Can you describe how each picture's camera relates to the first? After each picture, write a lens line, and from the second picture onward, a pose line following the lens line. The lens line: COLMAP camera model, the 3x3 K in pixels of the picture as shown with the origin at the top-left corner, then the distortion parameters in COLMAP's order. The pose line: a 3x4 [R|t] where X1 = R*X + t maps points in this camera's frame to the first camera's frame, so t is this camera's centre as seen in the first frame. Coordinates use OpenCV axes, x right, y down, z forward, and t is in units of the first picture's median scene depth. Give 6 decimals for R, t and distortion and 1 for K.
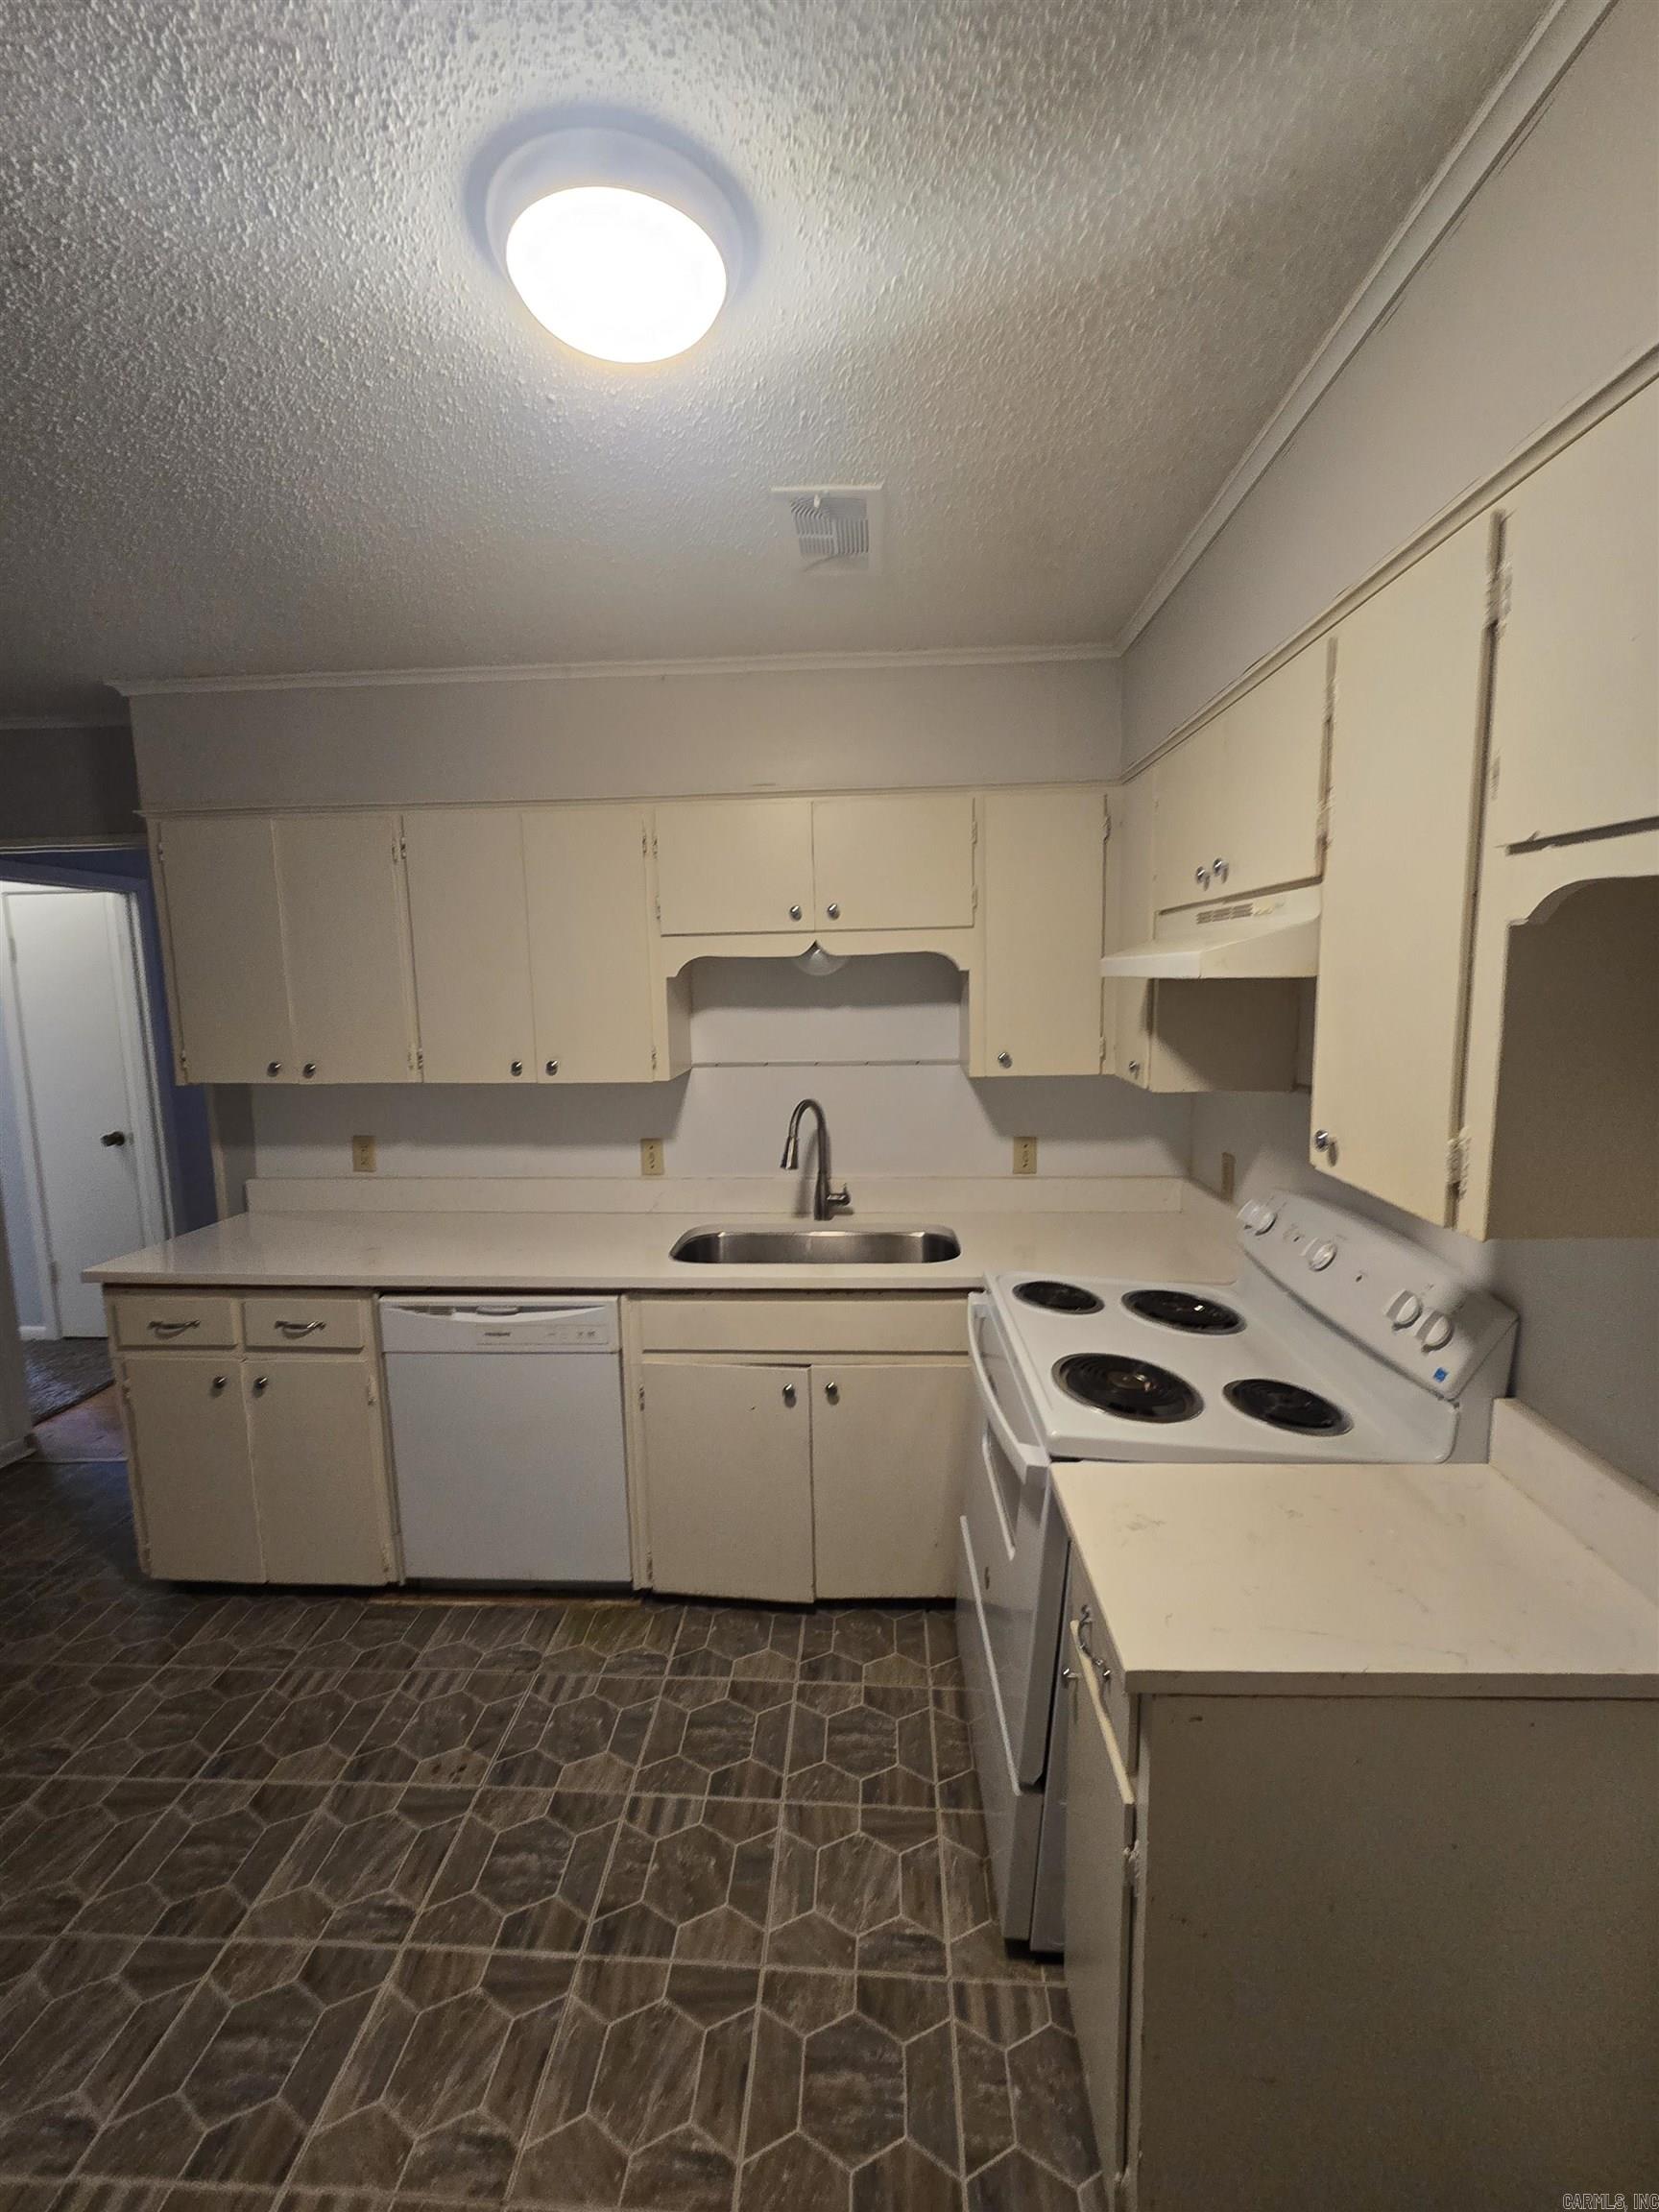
lens RADIAL K [[904.8, 0, 823.4], [0, 904.8, 1099.7], [0, 0, 1]] dist [0.000070, -0.000417]
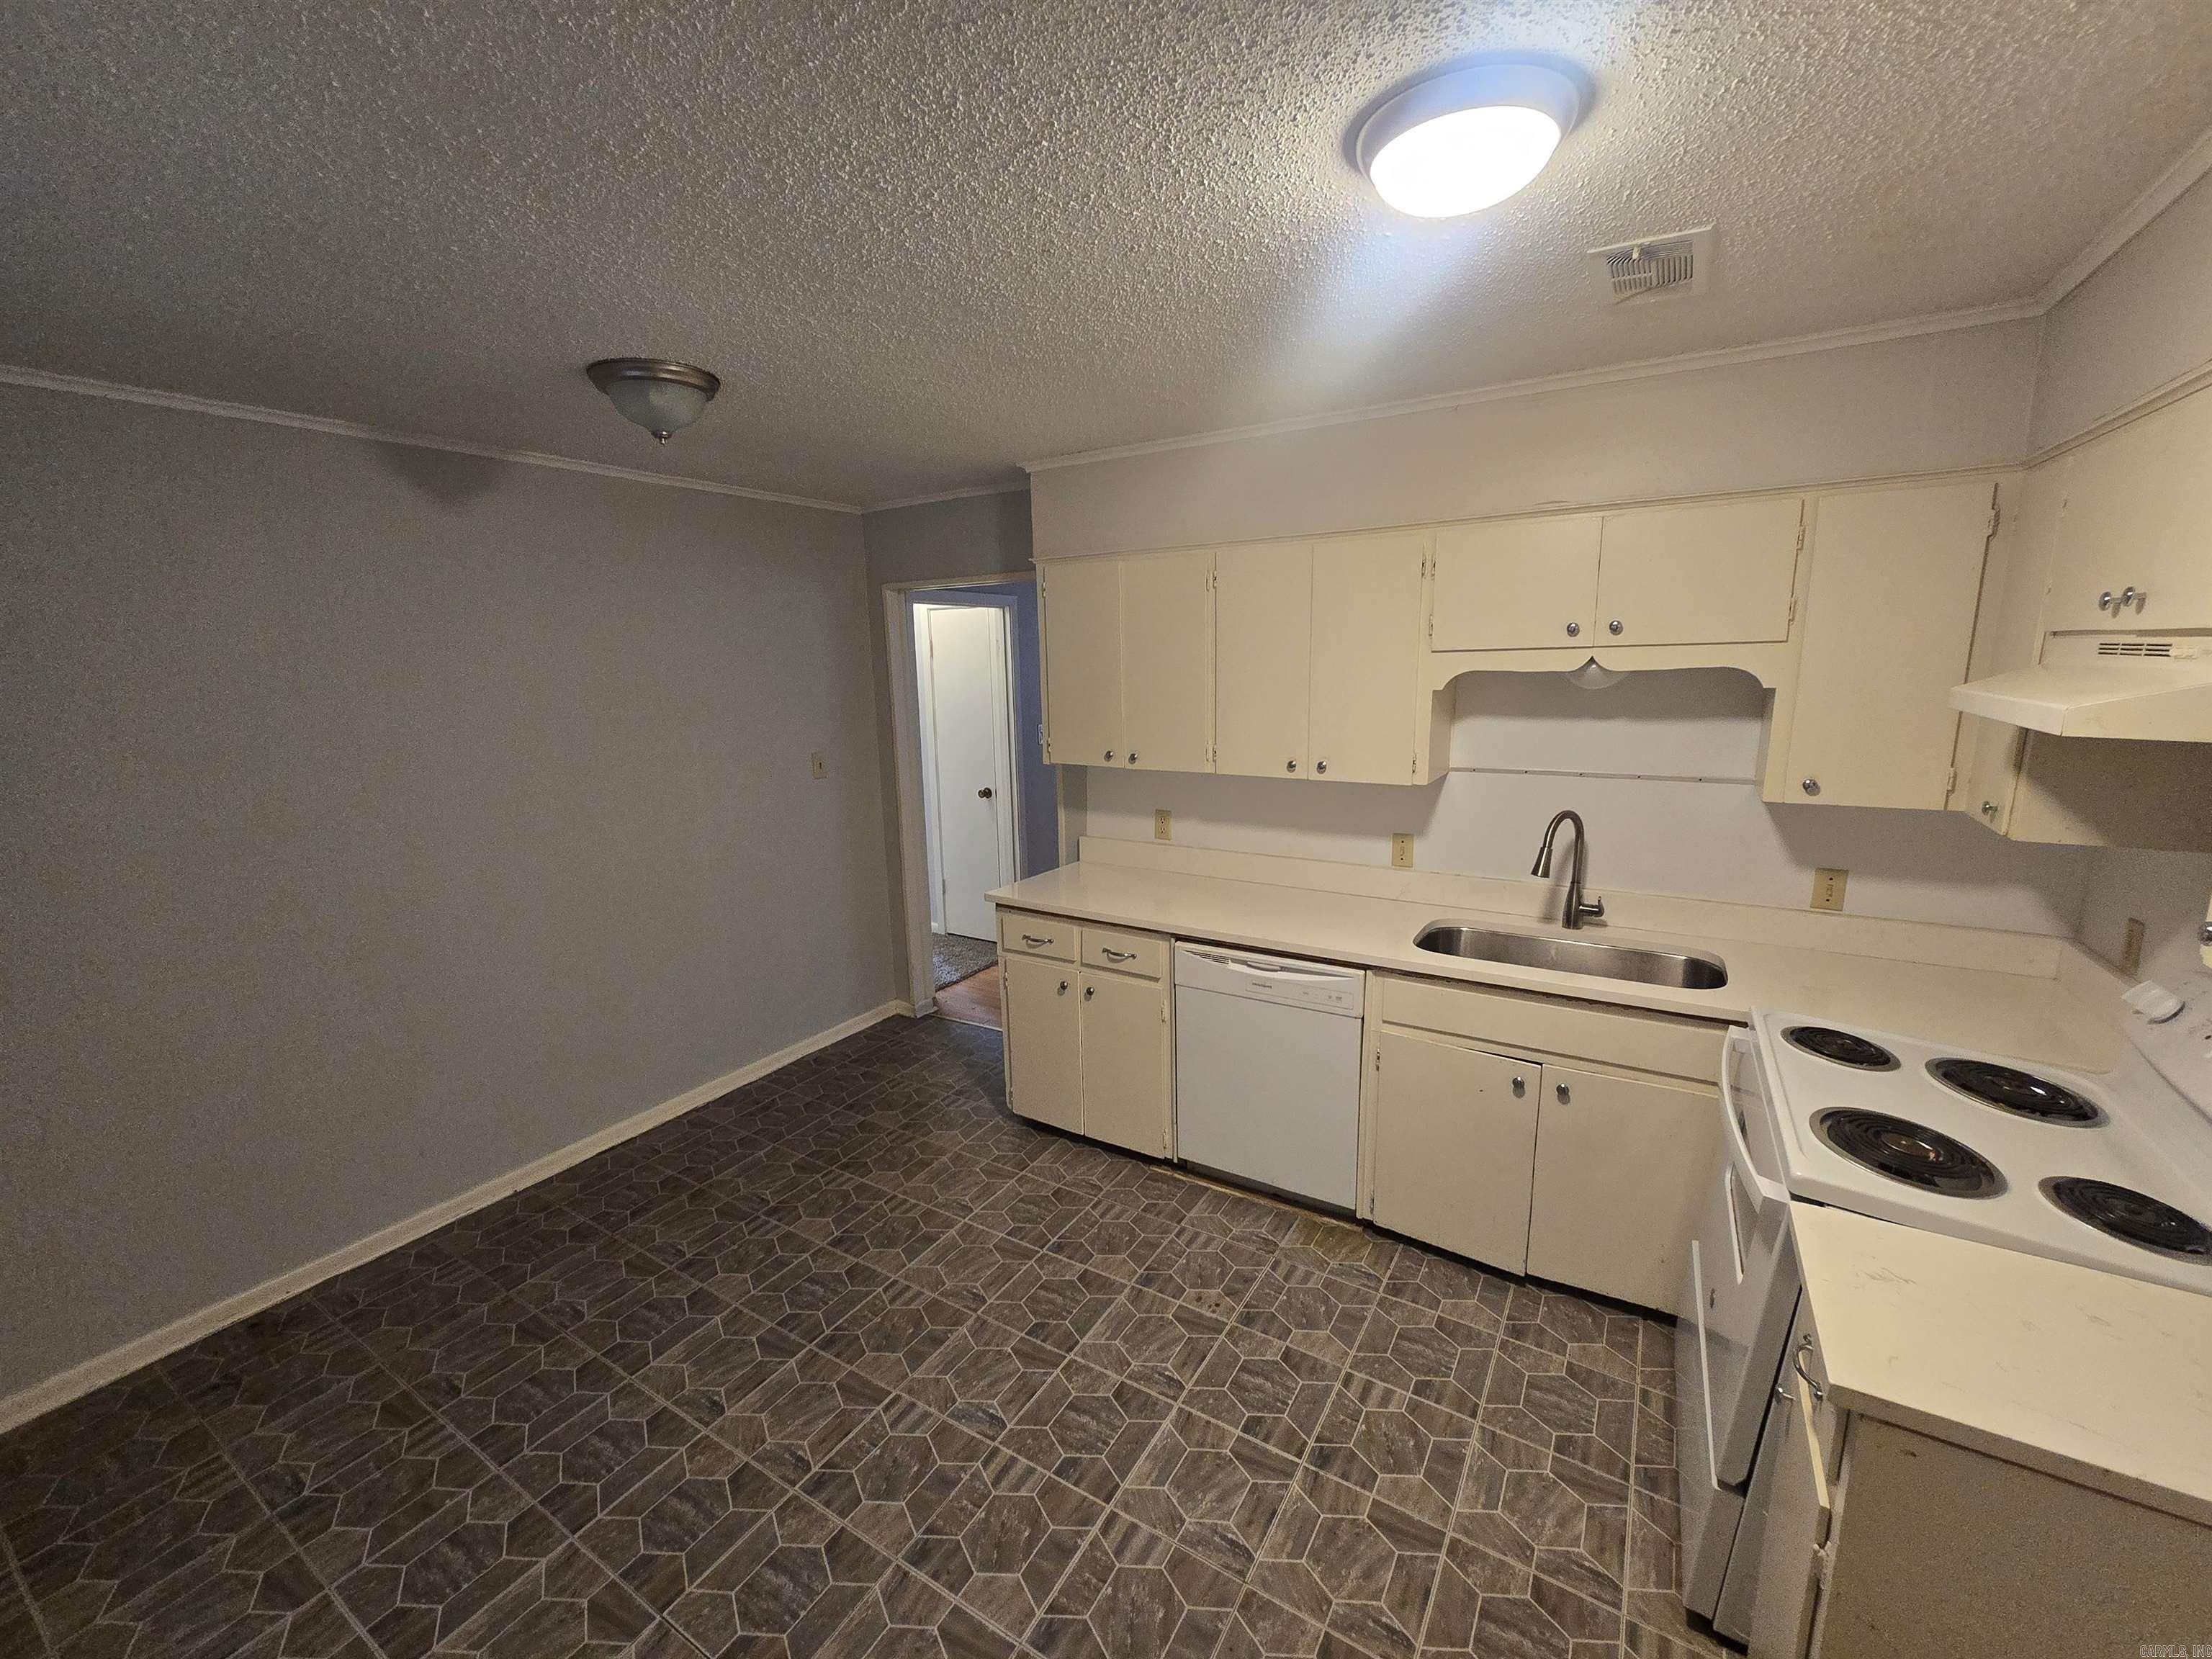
lens RADIAL K [[904.8, 0, 1101.0], [0, 904.8, 842.2], [0, 0, 1]] dist [0.000070, -0.000417]
pose [[0.878355, 0.094854, -0.468504, 0.003084], [-0.055313, 0.993699, 0.097485, -0.042343], [0.474798, -0.059712, 0.878067, -0.175323]]
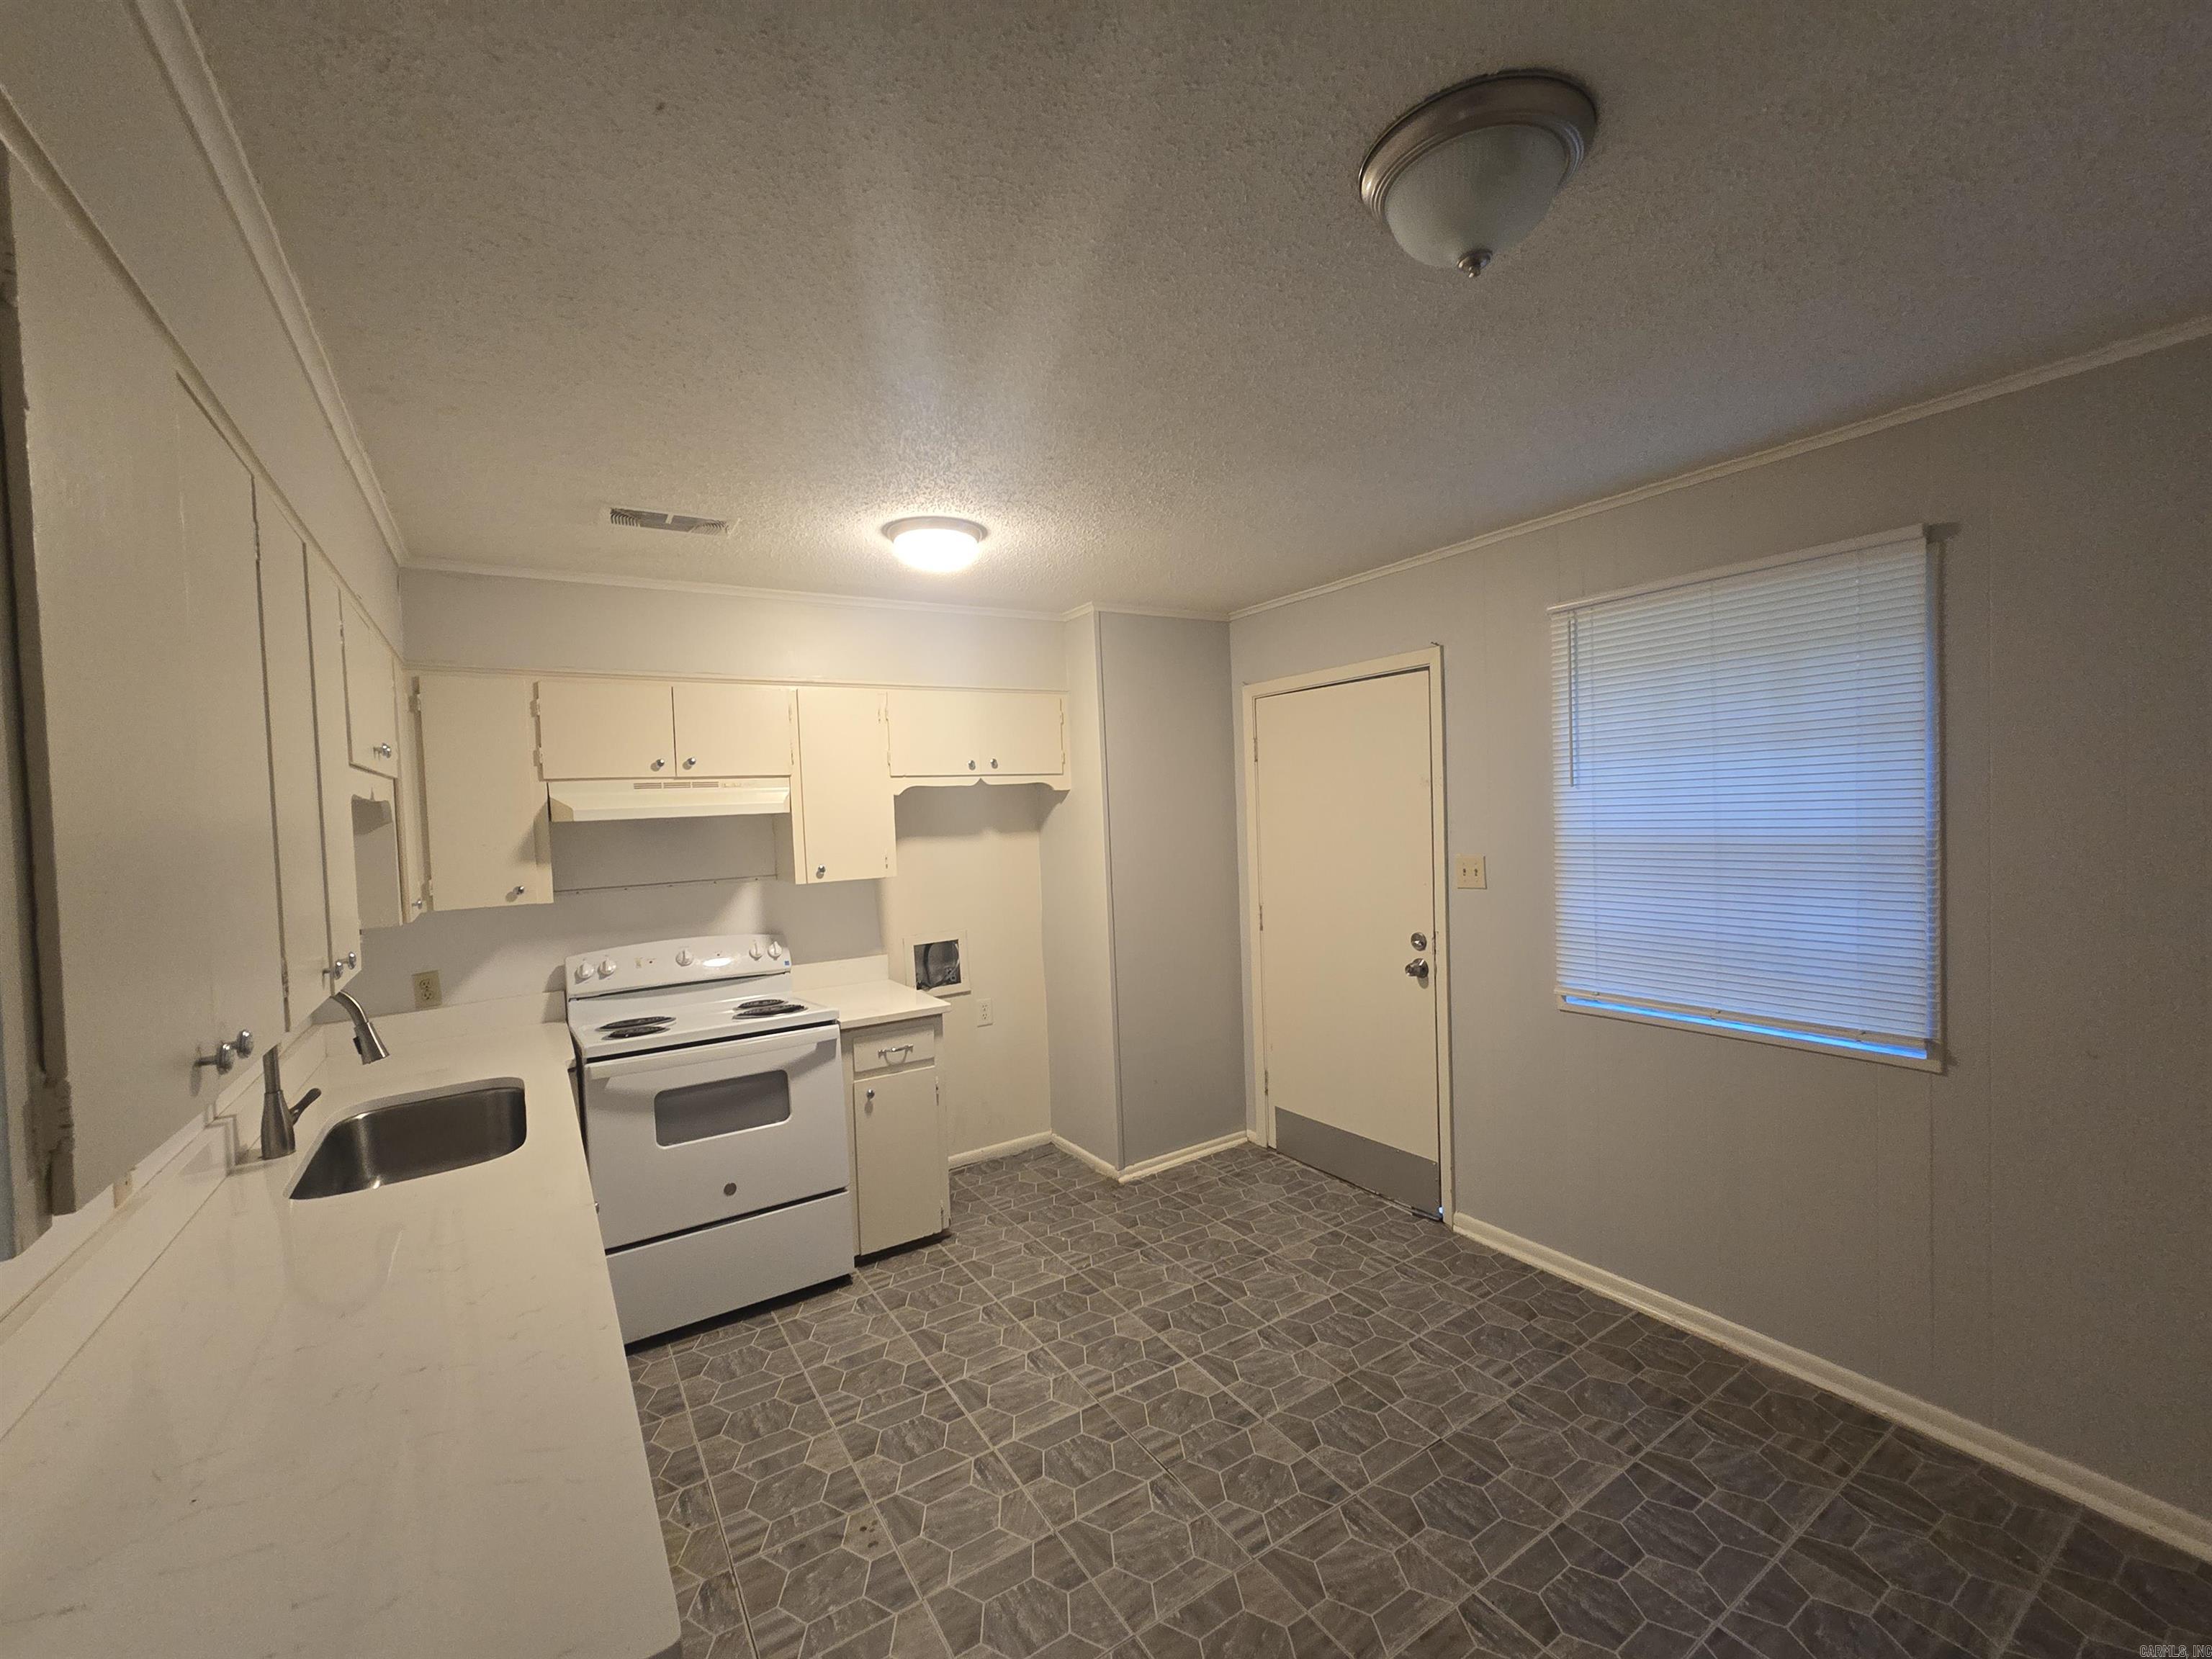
lens RADIAL K [[904.8, 0, 1107.7], [0, 904.8, 823.1], [0, 0, 1]] dist [0.000070, -0.000417]
pose [[-0.589903, 0.021509, 0.807187, -1.346186], [0.158421, 0.983300, 0.089575, -0.123553], [-0.791781, 0.180716, -0.583459, 1.154201]]
